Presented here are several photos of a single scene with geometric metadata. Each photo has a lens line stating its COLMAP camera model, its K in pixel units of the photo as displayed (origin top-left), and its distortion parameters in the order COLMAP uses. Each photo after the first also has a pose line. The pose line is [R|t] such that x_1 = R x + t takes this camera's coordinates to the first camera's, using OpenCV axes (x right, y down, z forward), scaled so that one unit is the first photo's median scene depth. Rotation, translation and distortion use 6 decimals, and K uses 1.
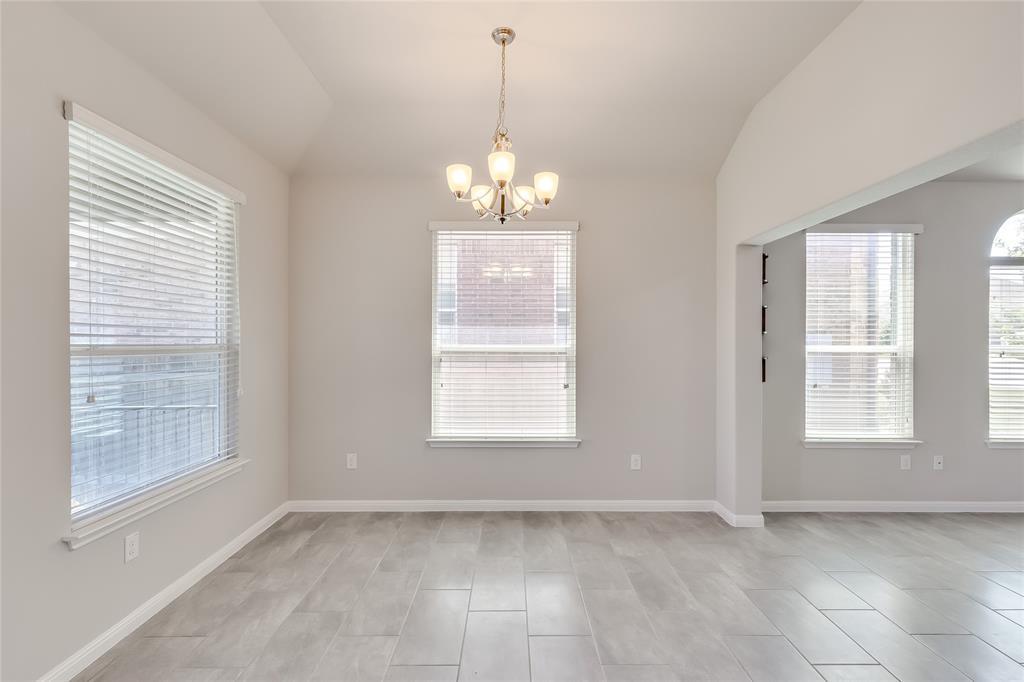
lens RADIAL K [[465.1, 0, 513.7], [0, 465.1, 340.8], [0, 0, 1]] dist [0.001089, 0.000090]
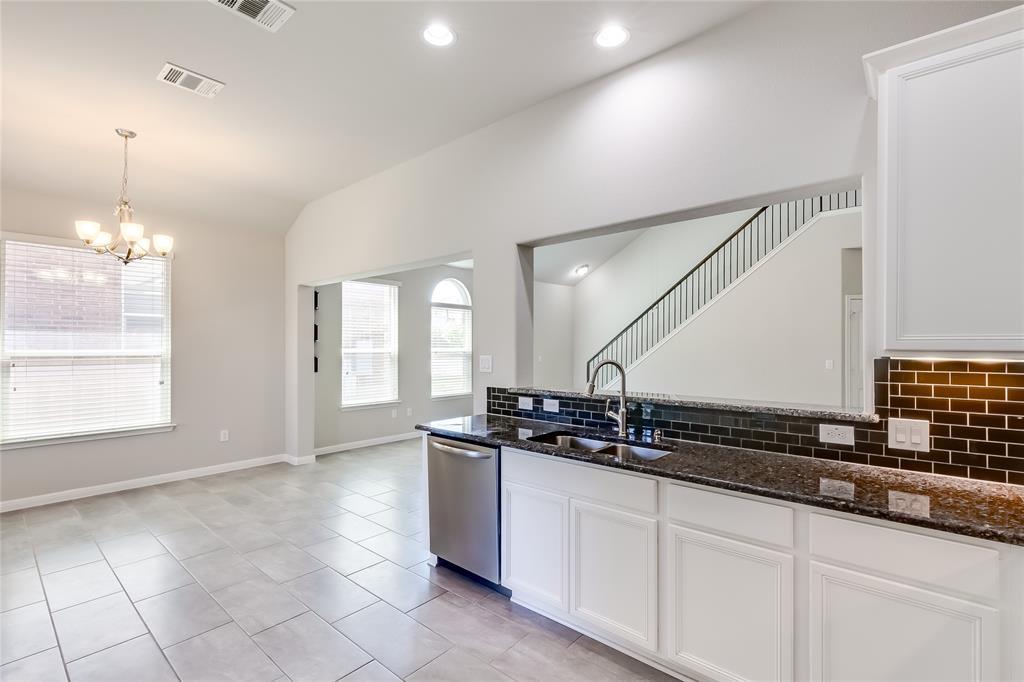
lens RADIAL K [[465.1, 0, 514.3], [0, 465.1, 344.8], [0, 0, 1]] dist [0.001089, 0.000090]
pose [[0.661665, -0.000790, 0.749799, -0.198971], [-0.002694, 0.999990, 0.003430, -0.011031], [-0.749795, -0.004290, 0.661656, -0.541906]]
